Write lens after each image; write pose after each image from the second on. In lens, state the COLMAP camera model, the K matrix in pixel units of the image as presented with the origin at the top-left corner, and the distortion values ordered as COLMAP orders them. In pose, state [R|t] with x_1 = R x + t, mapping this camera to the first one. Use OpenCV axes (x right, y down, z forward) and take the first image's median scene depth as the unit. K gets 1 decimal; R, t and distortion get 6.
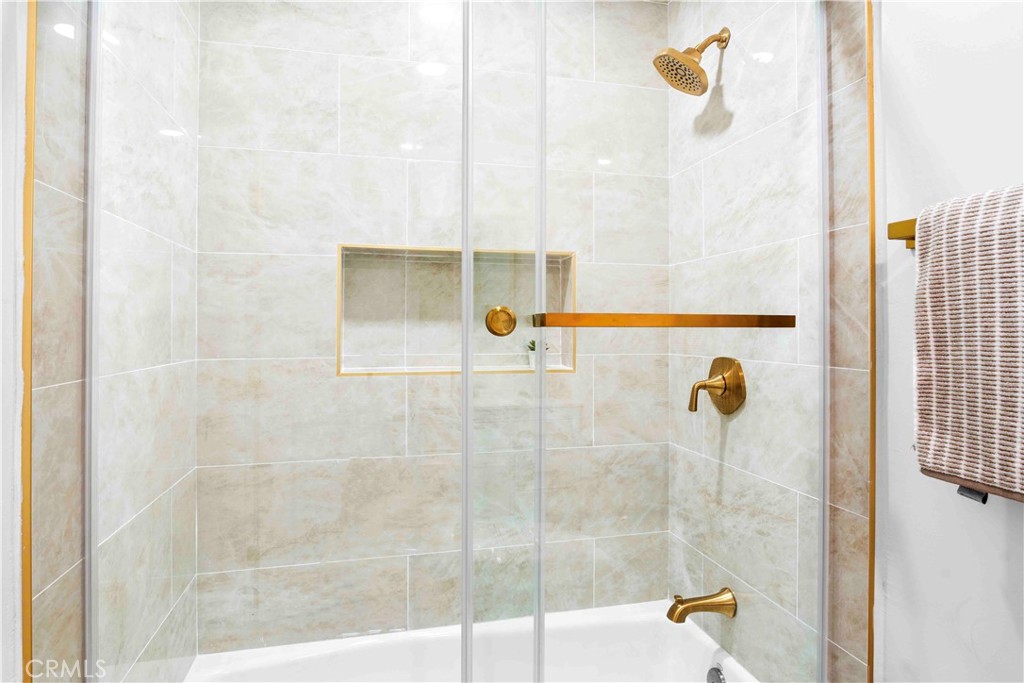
lens RADIAL K [[564.3, 0, 512.0], [0, 564.3, 322.5], [0, 0, 1]] dist [-0.022722, 0.001812]
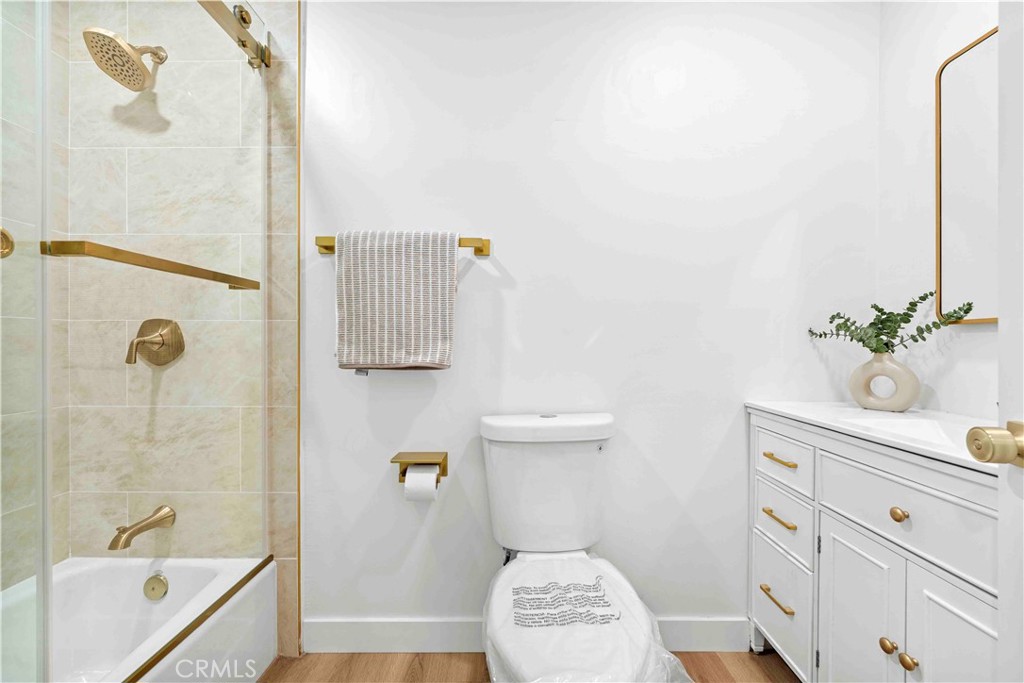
lens RADIAL K [[417.5, 0, 512.0], [0, 417.5, 341.5], [0, 0, 1]] dist [0.000694, -0.000268]
pose [[0.242024, -0.003590, 0.970264, -0.379895], [-0.011169, 0.999917, 0.006486, 0.115667], [-0.970206, -0.012407, 0.241964, 0.042539]]
